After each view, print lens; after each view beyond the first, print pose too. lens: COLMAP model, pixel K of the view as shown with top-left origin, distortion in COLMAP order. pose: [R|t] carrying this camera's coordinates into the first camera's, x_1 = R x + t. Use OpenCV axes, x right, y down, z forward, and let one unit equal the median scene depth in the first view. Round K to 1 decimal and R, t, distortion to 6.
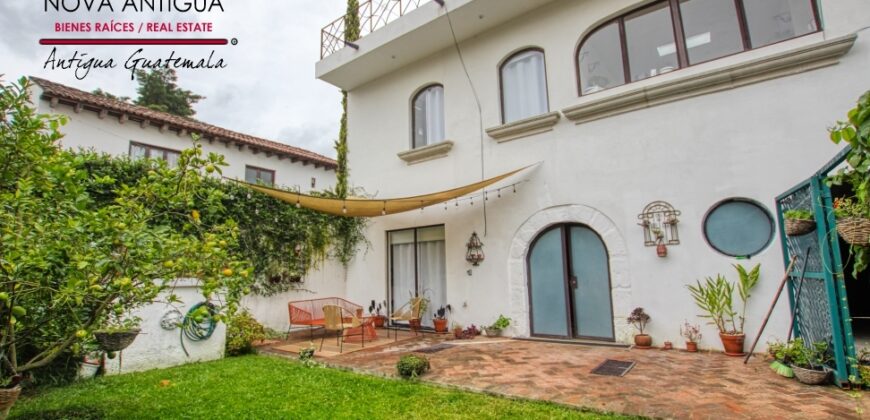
lens RADIAL K [[404.0, 0, 431.1], [0, 404.0, 214.9], [0, 0, 1]] dist [-0.029633, 0.003846]
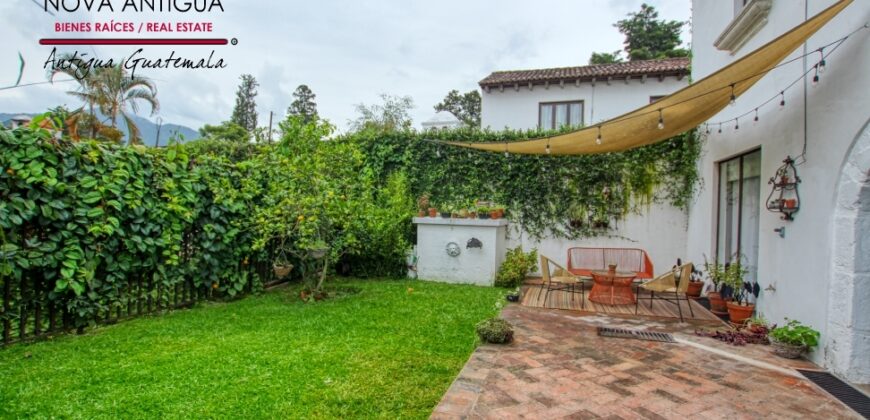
lens RADIAL K [[404.0, 0, 431.0], [0, 404.0, 213.6], [0, 0, 1]] dist [-0.029633, 0.003846]
pose [[0.320616, 0.038226, -0.946437, 0.518431], [0.109659, 0.990969, 0.077173, 0.028883], [0.940840, -0.128529, 0.313529, 0.451394]]
